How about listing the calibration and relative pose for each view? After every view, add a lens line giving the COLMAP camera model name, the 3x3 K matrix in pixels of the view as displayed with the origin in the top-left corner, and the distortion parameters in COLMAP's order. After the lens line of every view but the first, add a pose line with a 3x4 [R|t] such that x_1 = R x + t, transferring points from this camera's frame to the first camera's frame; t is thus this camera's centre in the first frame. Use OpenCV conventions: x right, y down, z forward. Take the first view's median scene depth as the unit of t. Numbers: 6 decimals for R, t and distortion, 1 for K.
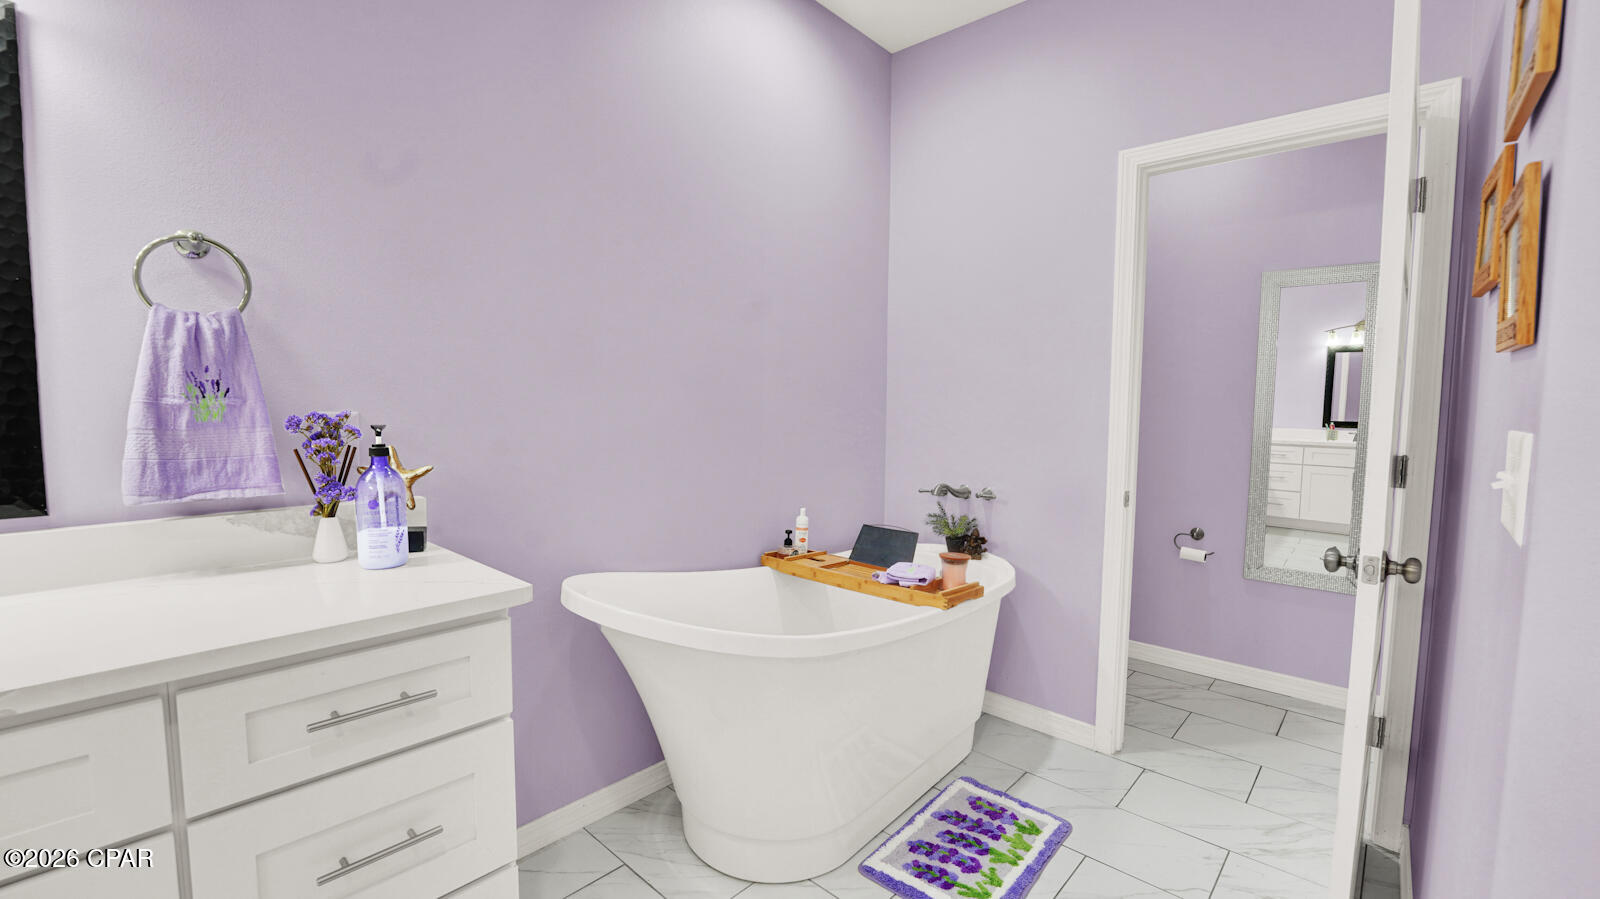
lens RADIAL K [[660.0, 0, 802.0], [0, 660.0, 453.2], [0, 0, 1]] dist [-0.024558, 0.000269]
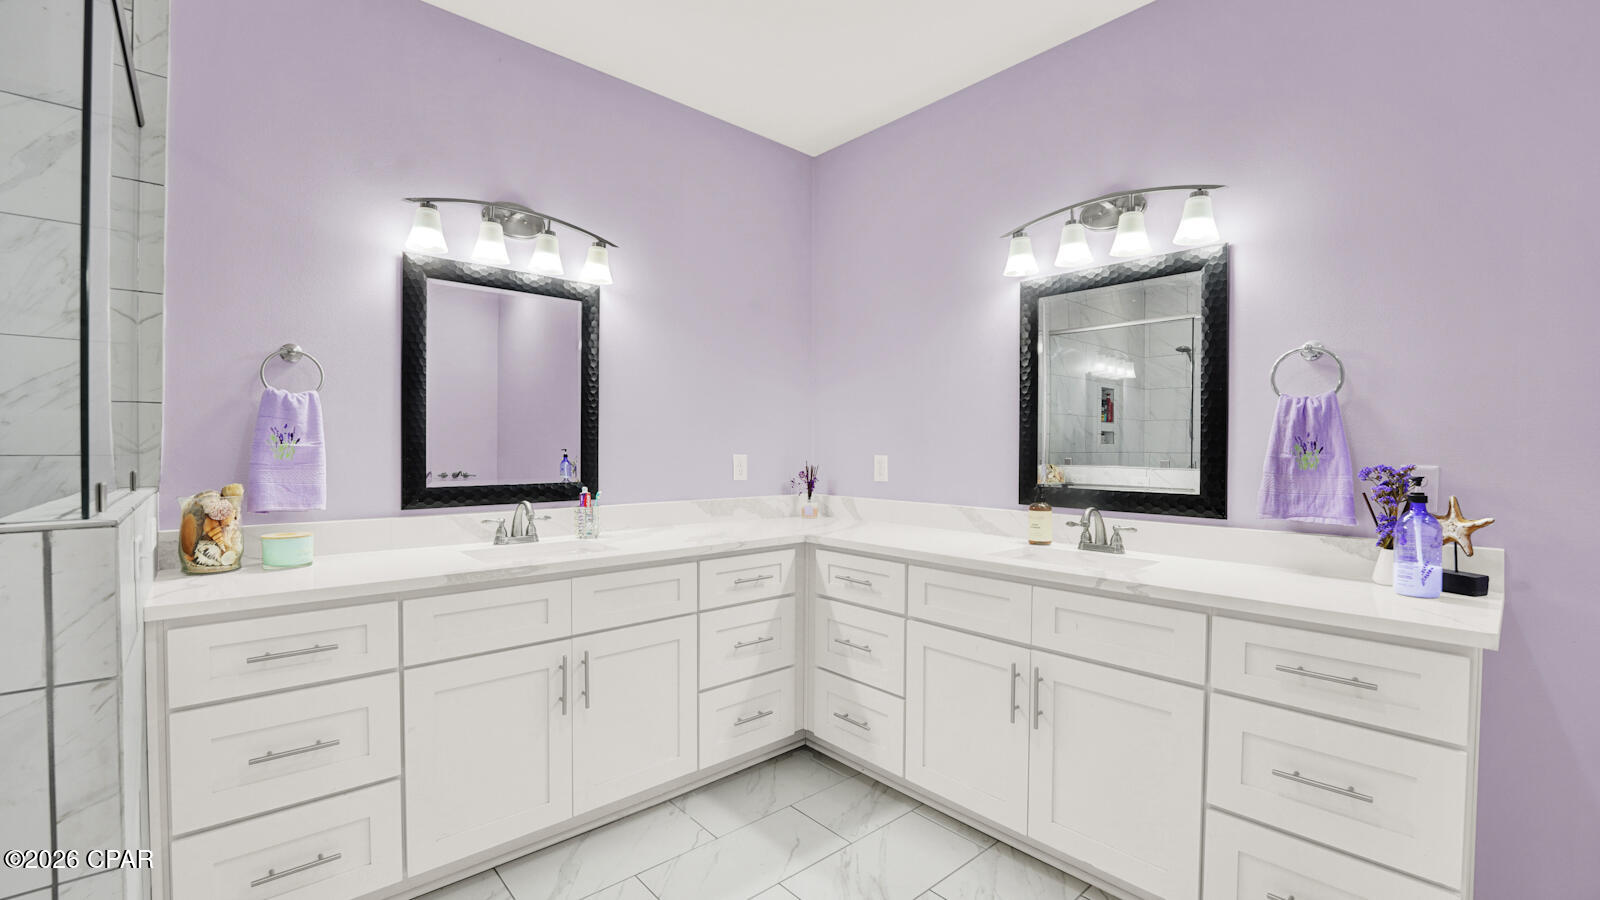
lens RADIAL K [[660.0, 0, 802.7], [0, 660.0, 454.8], [0, 0, 1]] dist [-0.024558, 0.000269]
pose [[-0.084117, 0.000040, -0.996456, 0.663545], [-0.082352, 0.996579, 0.006992, 0.001724], [0.993047, 0.082648, -0.083826, -0.027753]]
